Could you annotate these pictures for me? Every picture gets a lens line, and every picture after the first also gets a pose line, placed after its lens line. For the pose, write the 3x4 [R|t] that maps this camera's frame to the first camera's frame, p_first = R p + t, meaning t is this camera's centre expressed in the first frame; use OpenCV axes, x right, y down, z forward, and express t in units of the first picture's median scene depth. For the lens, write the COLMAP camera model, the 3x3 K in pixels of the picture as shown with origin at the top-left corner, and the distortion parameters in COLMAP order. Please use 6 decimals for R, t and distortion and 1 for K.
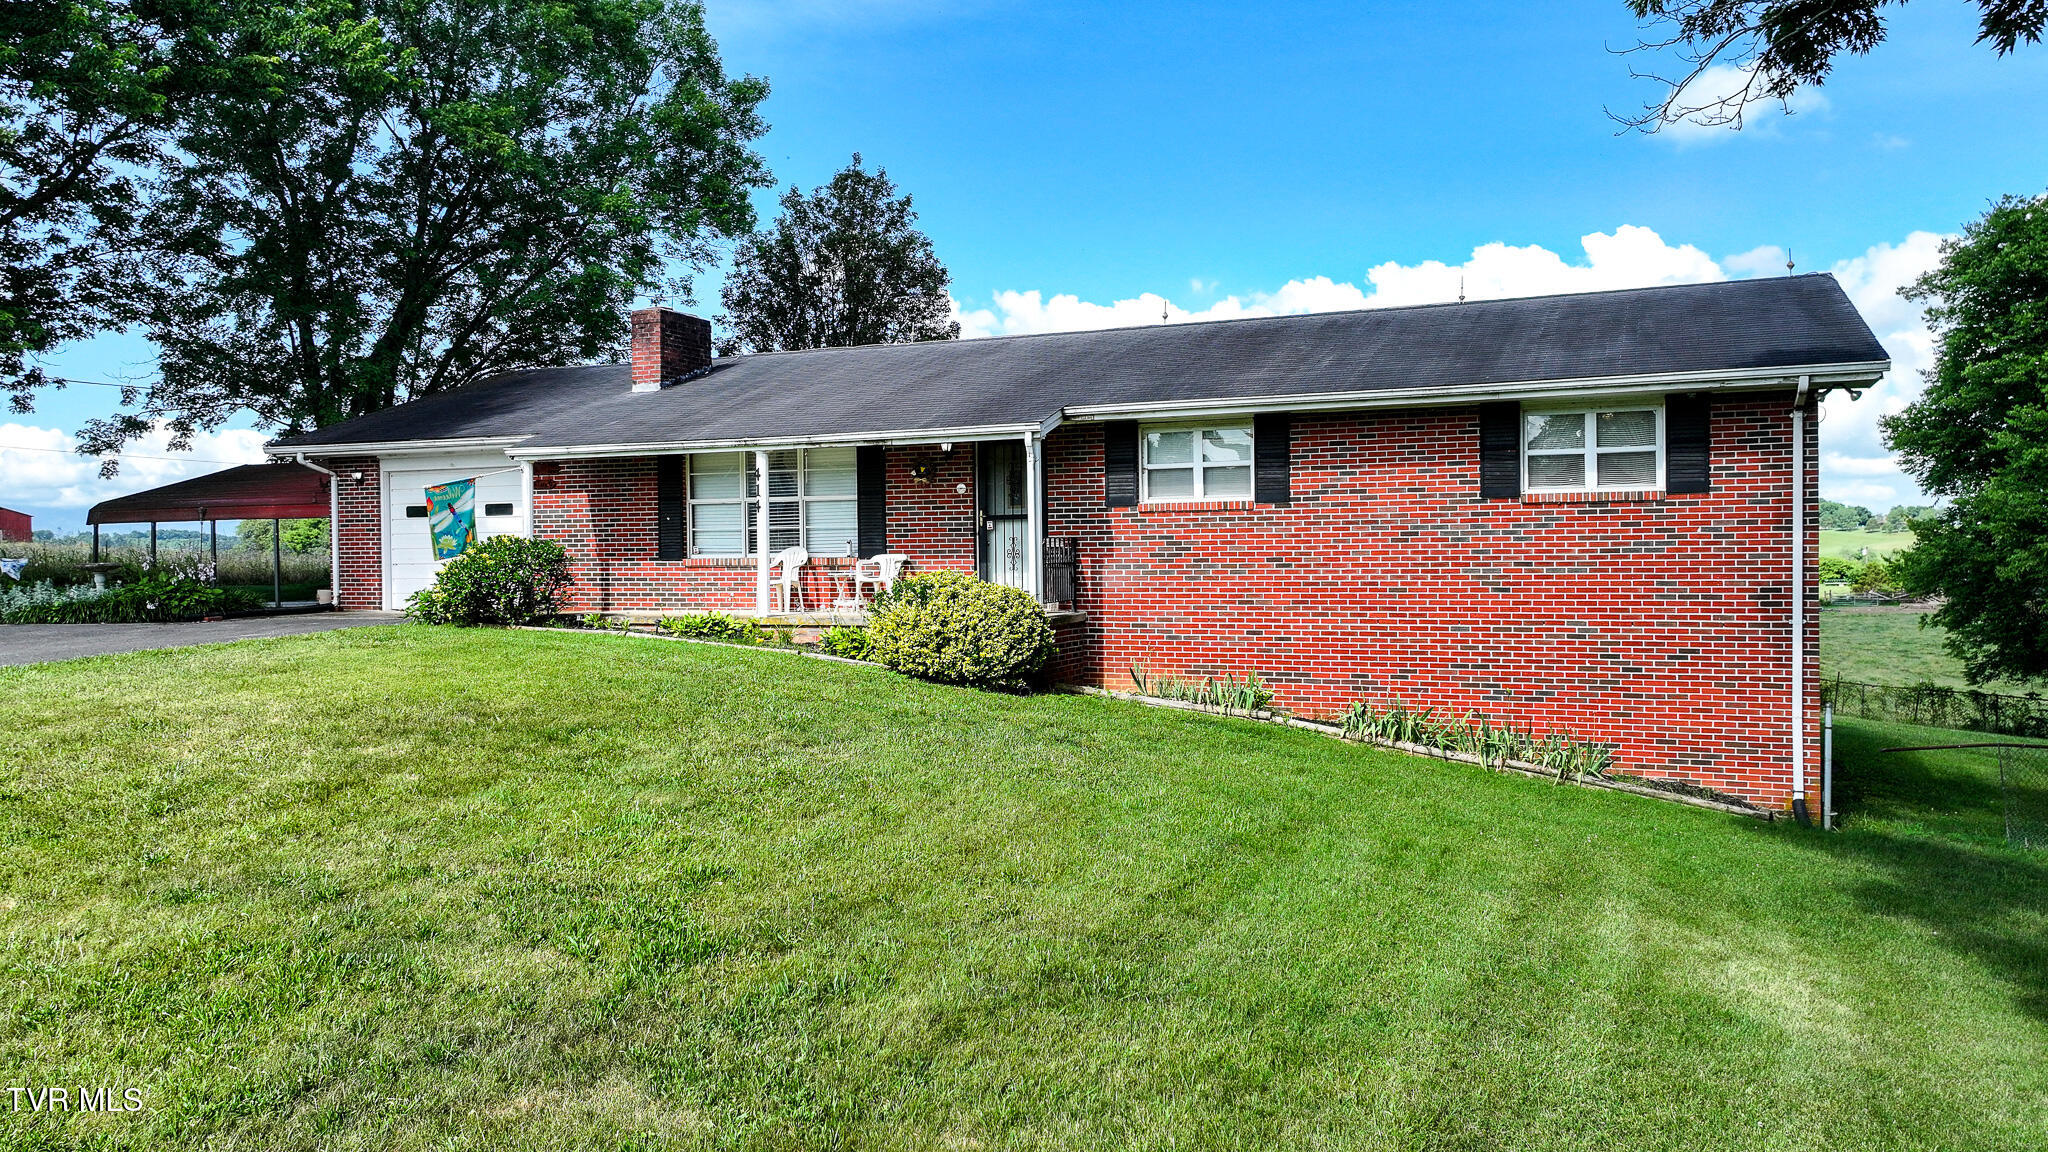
lens RADIAL K [[1456.4, 0, 1024.0], [0, 1456.4, 576.0], [0, 0, 1]] dist [0.002268, -0.000395]
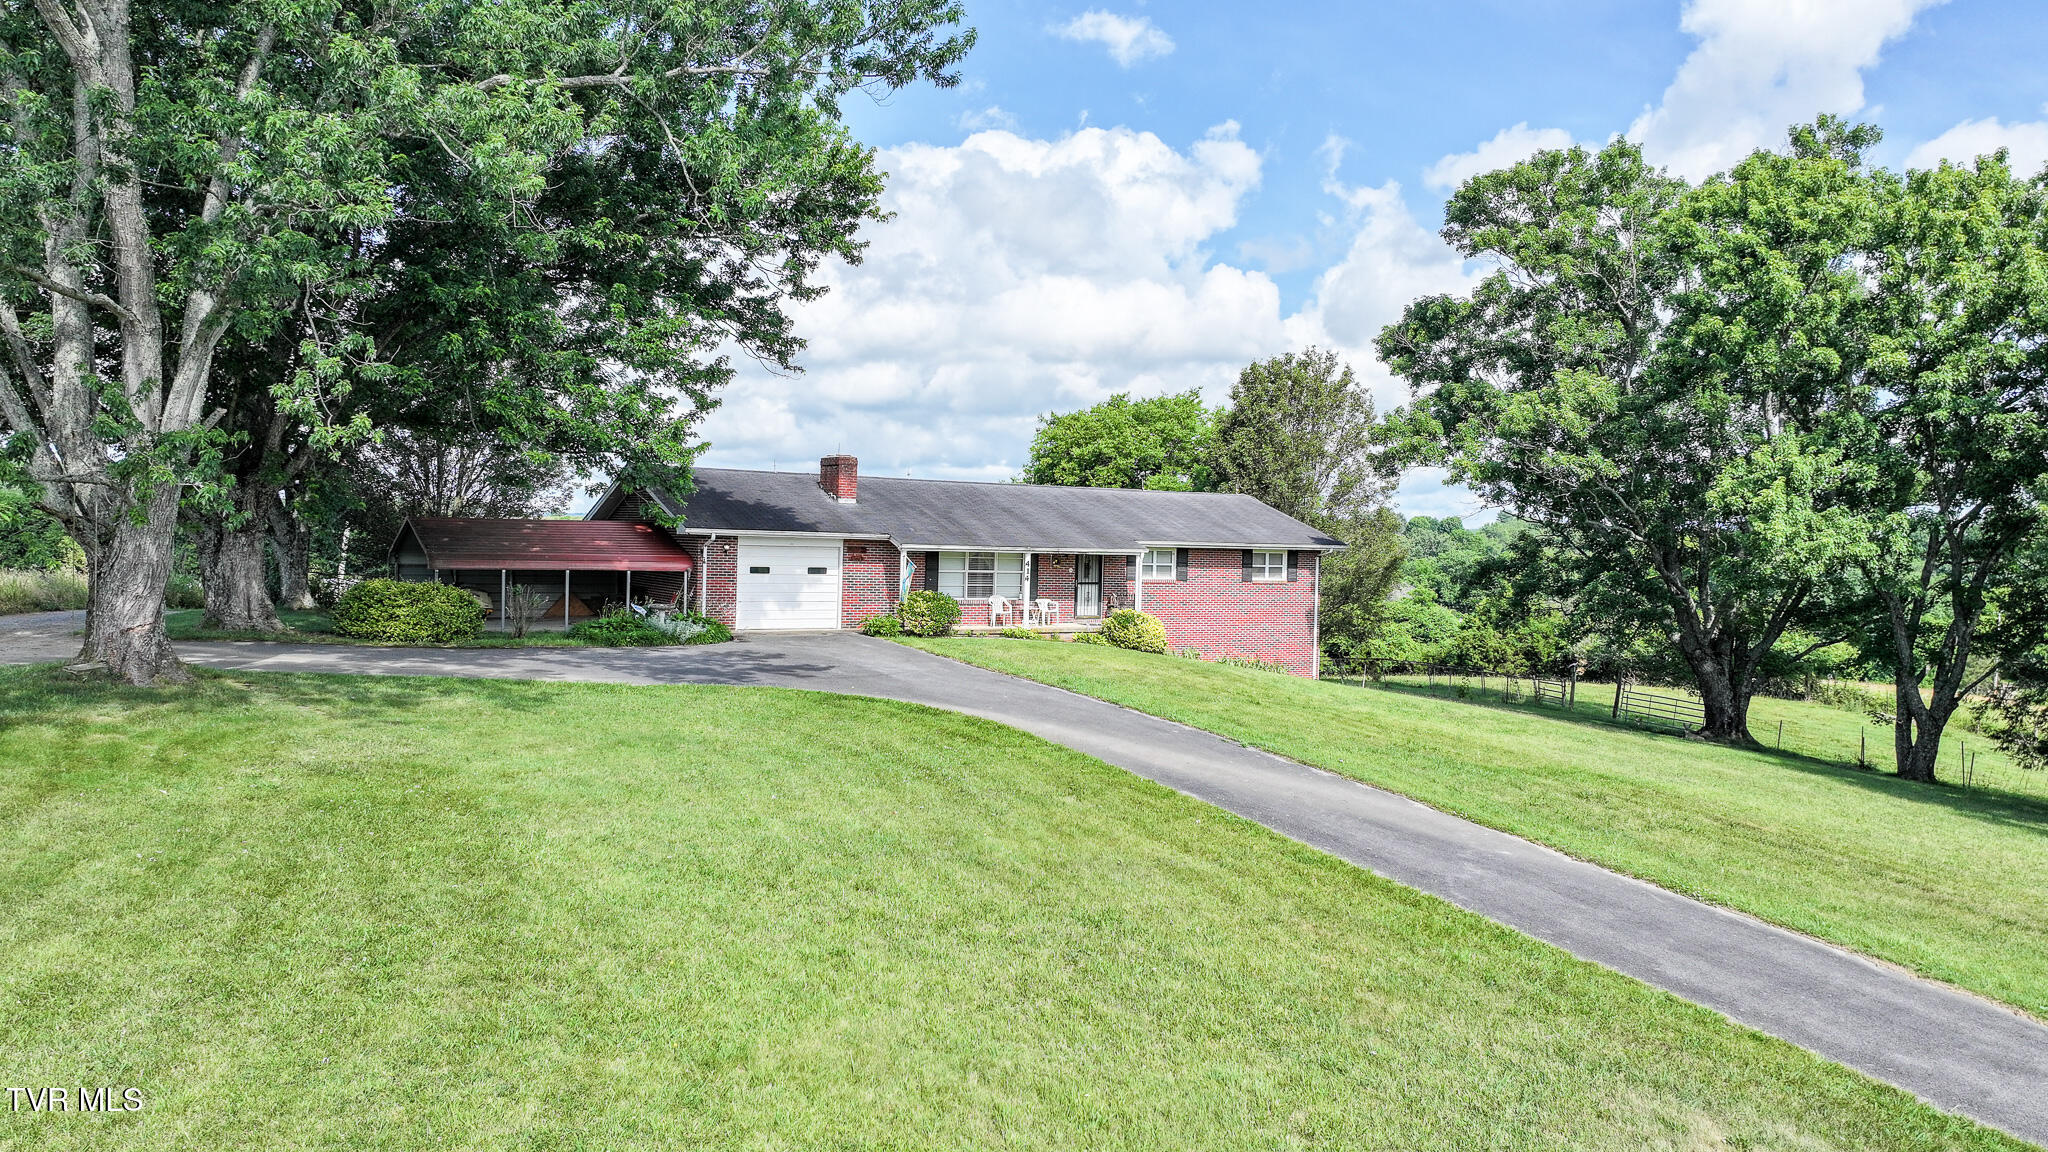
lens RADIAL K [[1445.6, 0, 1035.0], [0, 1445.6, 574.8], [0, 0, 1]] dist [0.005436, 0.005256]
pose [[0.573715, 0.005904, 0.819034, -2.077010], [-0.016657, 0.999851, 0.004460, -0.067452], [-0.818886, -0.016201, 0.573728, -0.265205]]
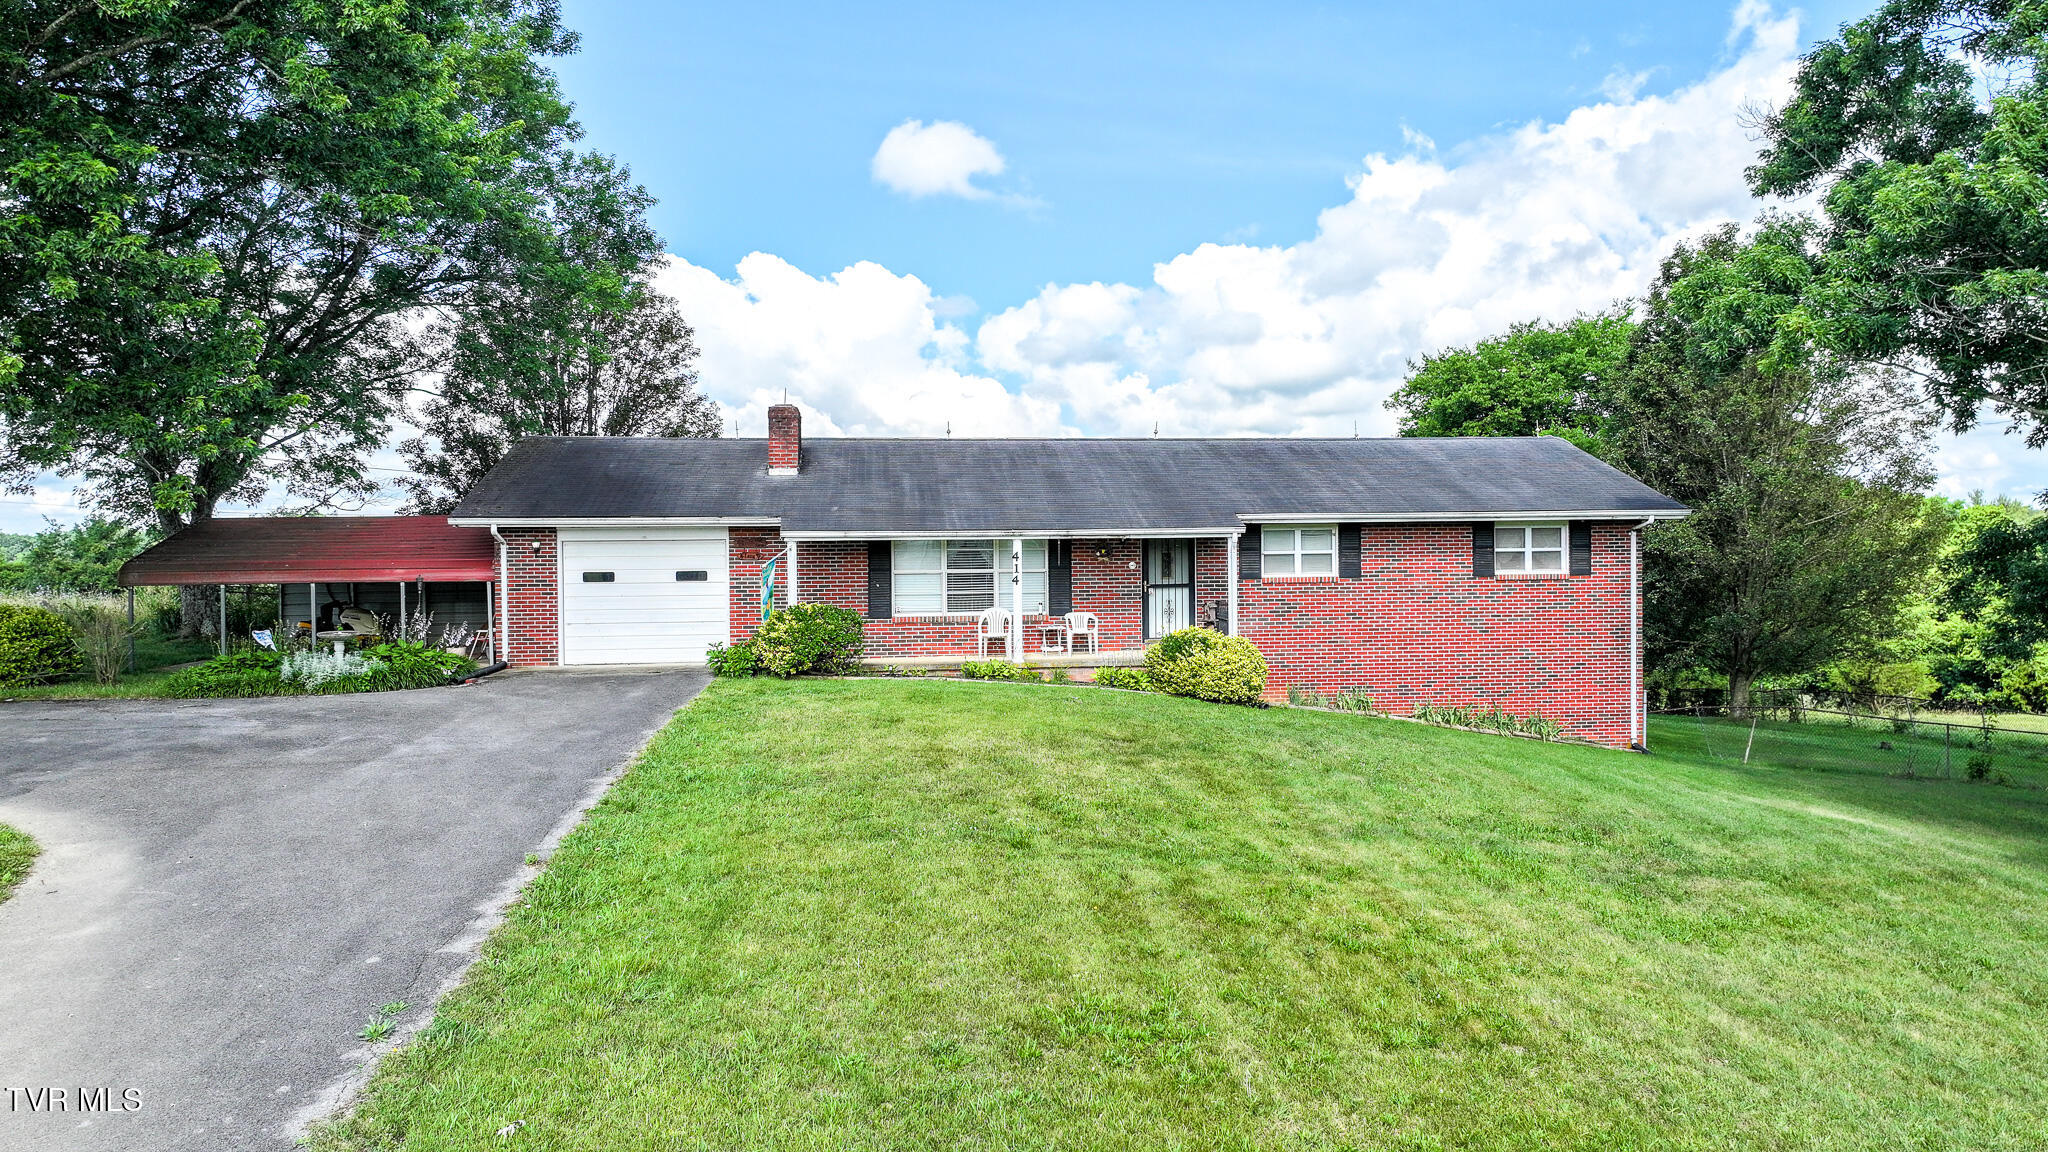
lens RADIAL K [[1445.6, 0, 1035.0], [0, 1445.6, 574.8], [0, 0, 1]] dist [0.005436, 0.005256]
pose [[0.868035, -0.007998, 0.496439, -0.887508], [0.008820, 0.999961, 0.000688, -0.057342], [-0.496425, 0.003782, 0.868071, -0.179945]]
